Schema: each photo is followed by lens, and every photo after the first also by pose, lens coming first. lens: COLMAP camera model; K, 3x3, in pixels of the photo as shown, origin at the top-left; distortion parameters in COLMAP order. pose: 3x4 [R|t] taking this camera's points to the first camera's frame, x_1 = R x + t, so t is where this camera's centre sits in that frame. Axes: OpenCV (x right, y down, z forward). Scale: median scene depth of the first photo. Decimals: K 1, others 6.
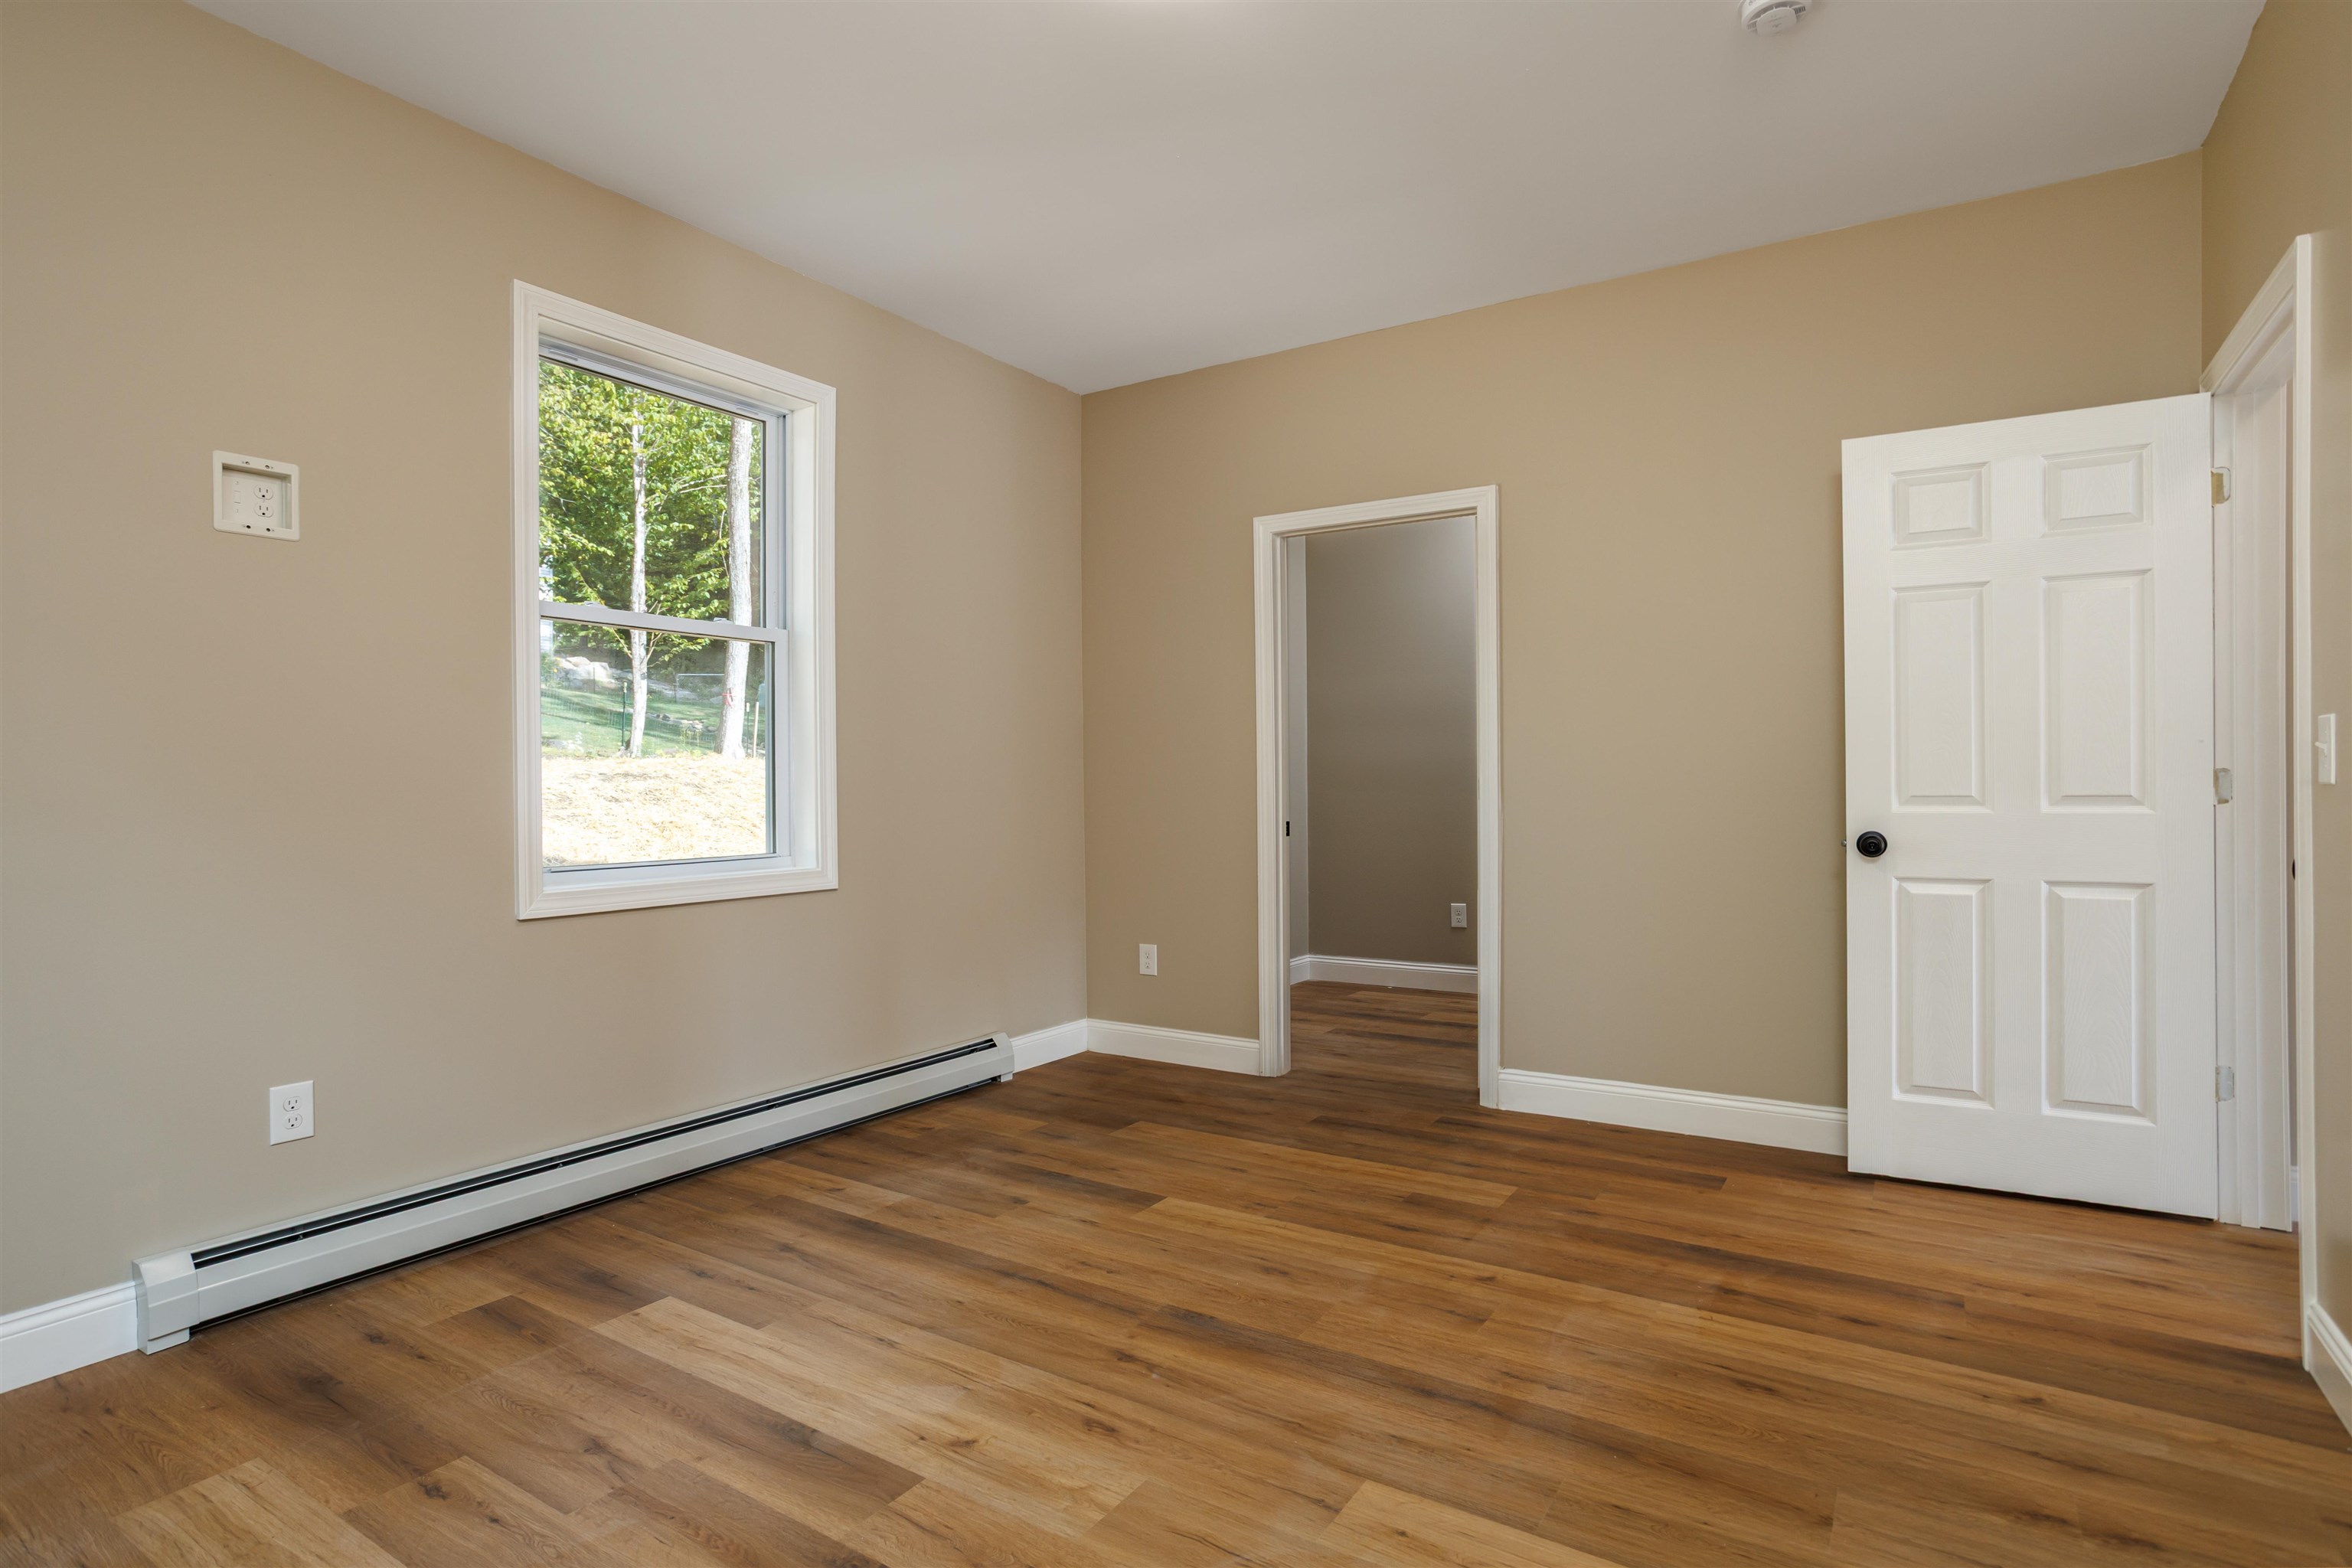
lens RADIAL K [[1156.4, 0, 1167.0], [0, 1156.4, 787.2], [0, 0, 1]] dist [-0.052730, 0.036328]
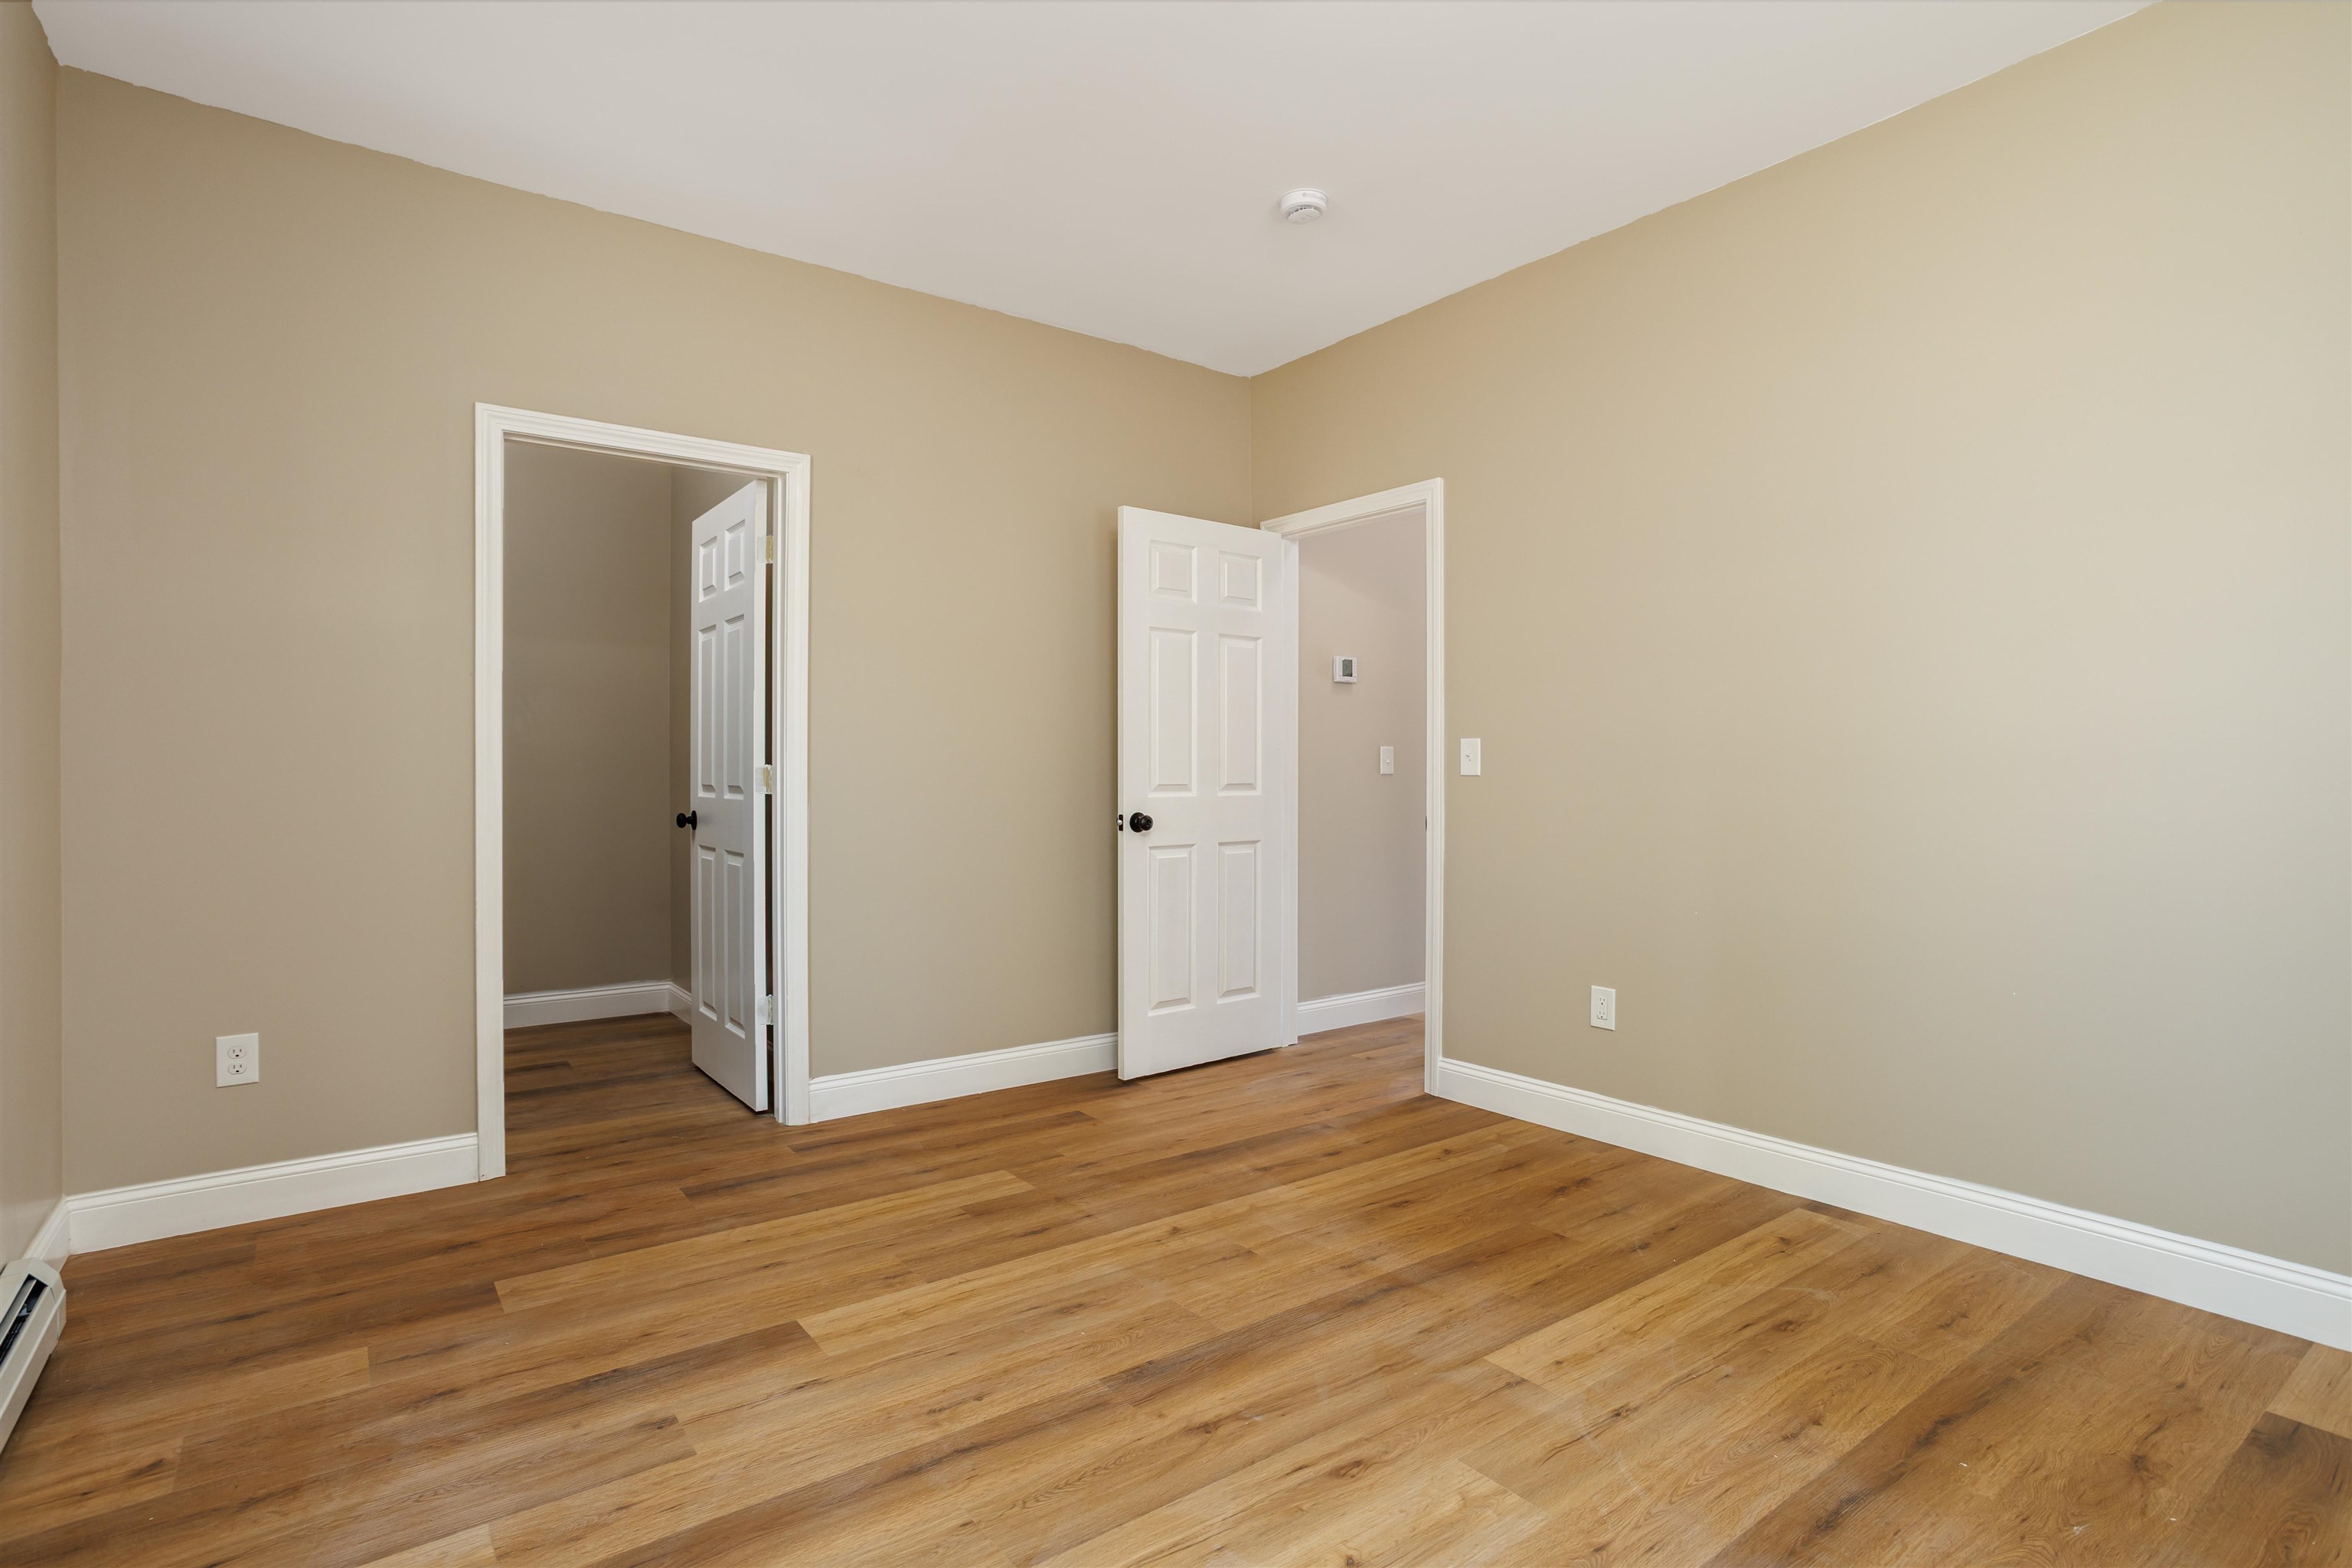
lens RADIAL K [[1156.4, 0, 1167.0], [0, 1156.4, 787.2], [0, 0, 1]] dist [-0.052730, 0.036328]
pose [[0.360627, -0.001542, 0.932709, -0.644557], [-0.002195, 0.999994, 0.002502, 0.006535], [-0.932708, -0.002949, 0.360621, 0.538762]]
